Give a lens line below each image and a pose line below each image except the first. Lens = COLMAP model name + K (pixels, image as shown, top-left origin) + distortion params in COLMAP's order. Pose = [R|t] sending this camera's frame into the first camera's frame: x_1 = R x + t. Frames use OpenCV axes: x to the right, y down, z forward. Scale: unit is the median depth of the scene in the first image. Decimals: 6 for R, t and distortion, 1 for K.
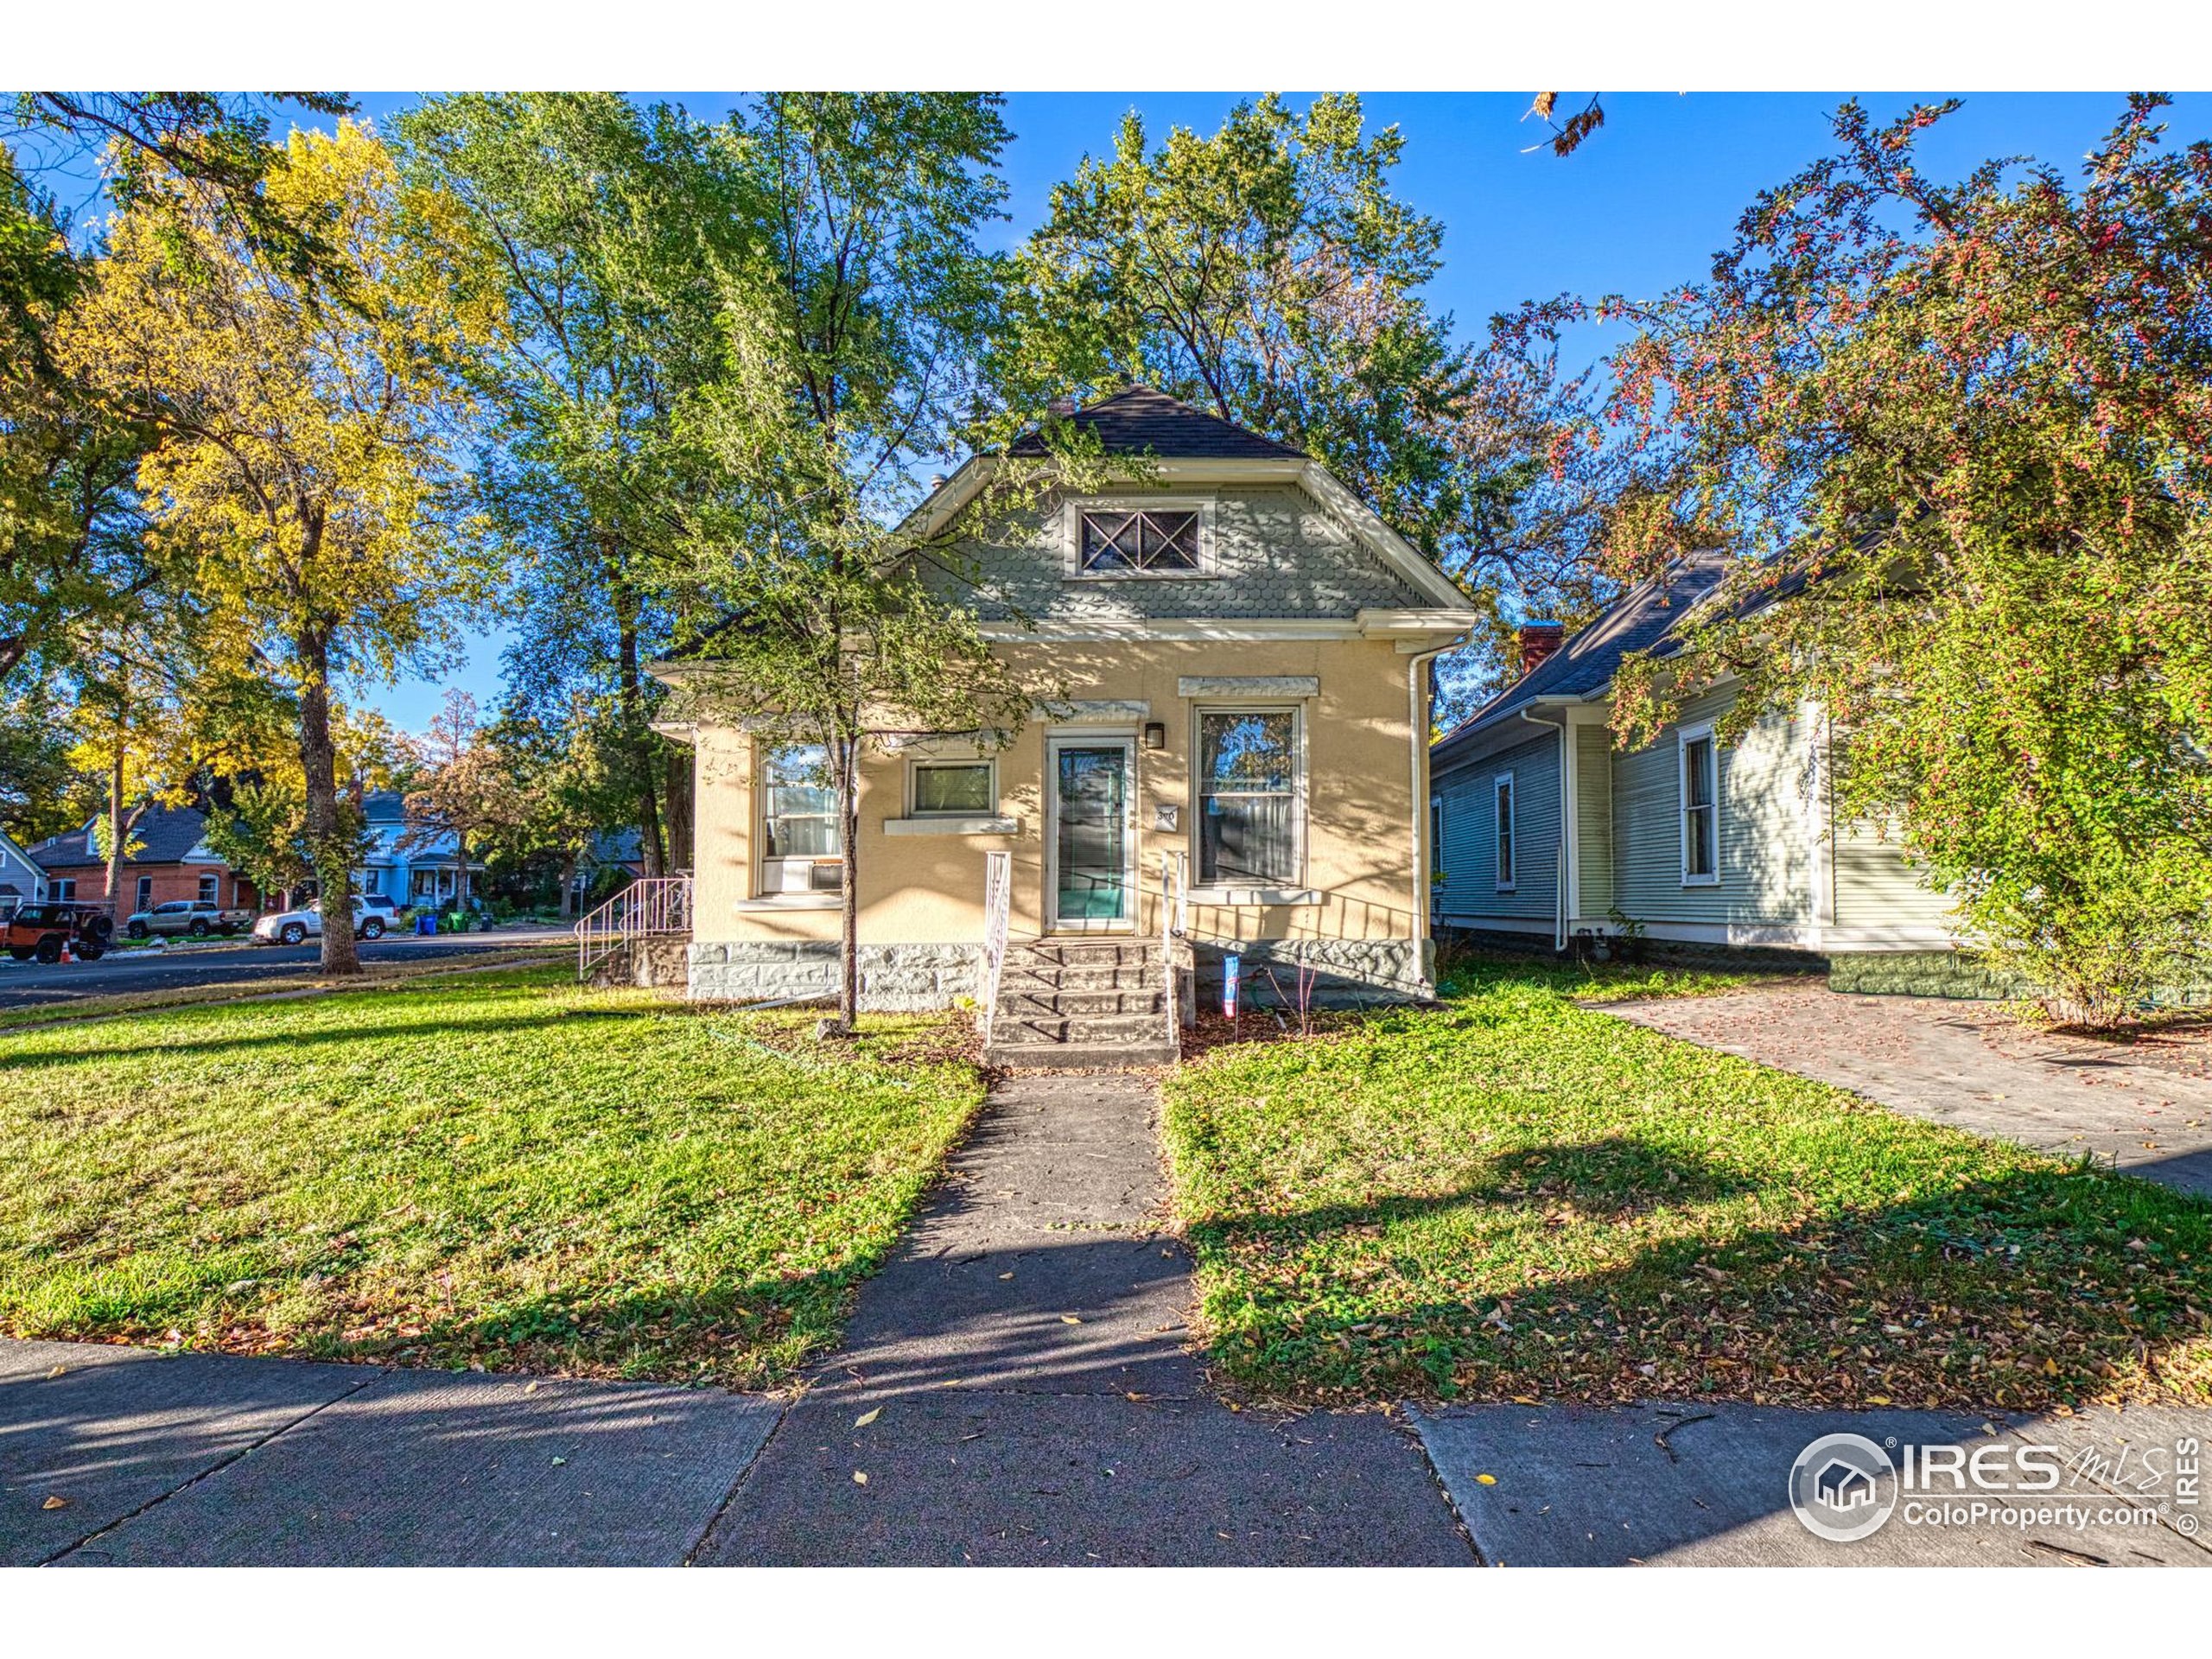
lens RADIAL K [[1089.6, 0, 1113.4], [0, 1089.6, 841.6], [0, 0, 1]] dist [-0.003179, -0.000349]
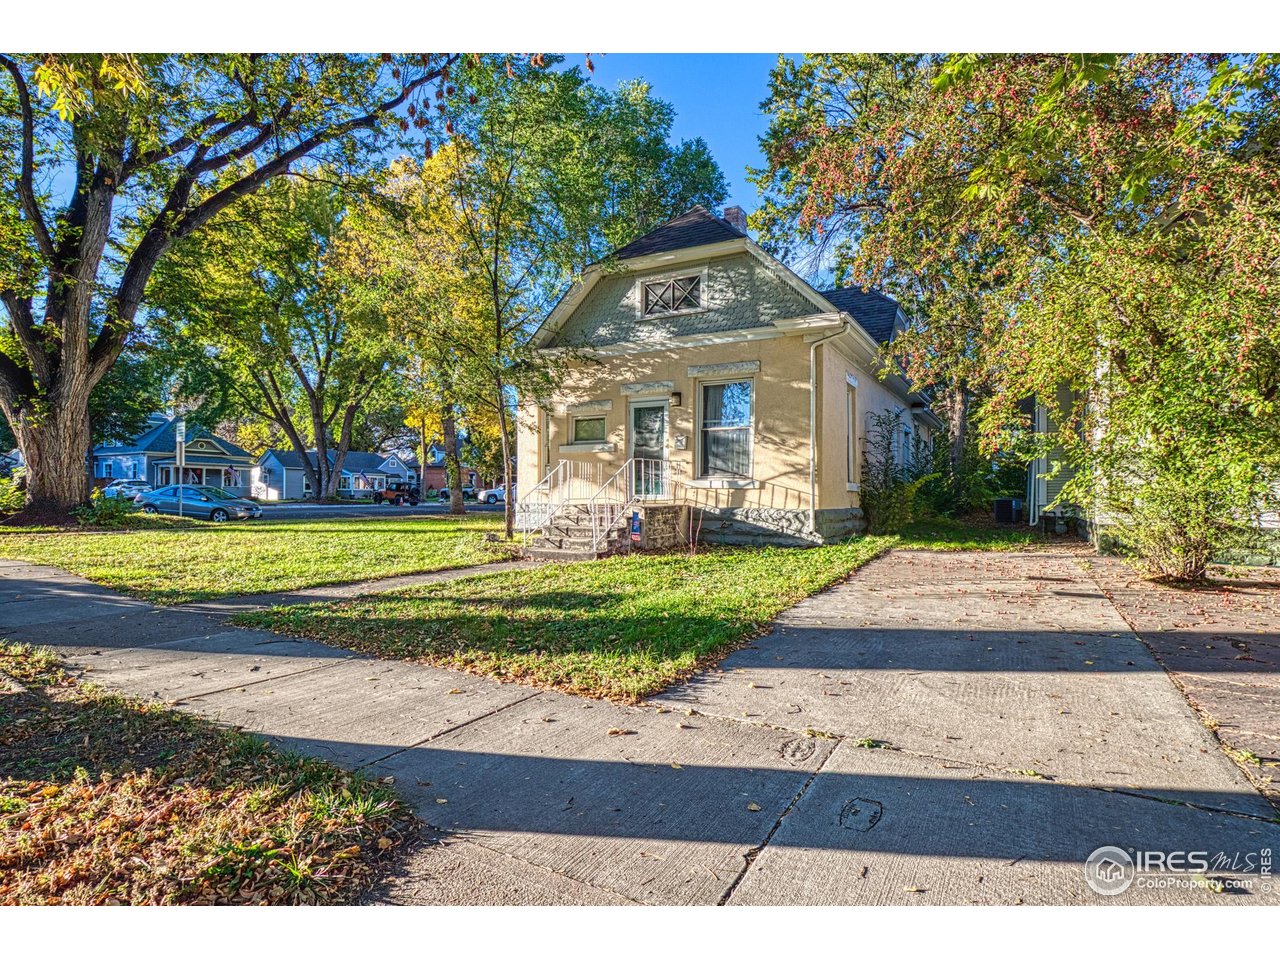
lens RADIAL K [[654.4, 0, 639.6], [0, 654.4, 480.7], [0, 0, 1]] dist [0.003180, 0.000153]
pose [[0.869908, 0.009527, -0.493122, 0.545093], [0.009871, 0.999277, 0.036718, 0.003727], [0.493115, -0.036809, 0.869185, -0.028906]]
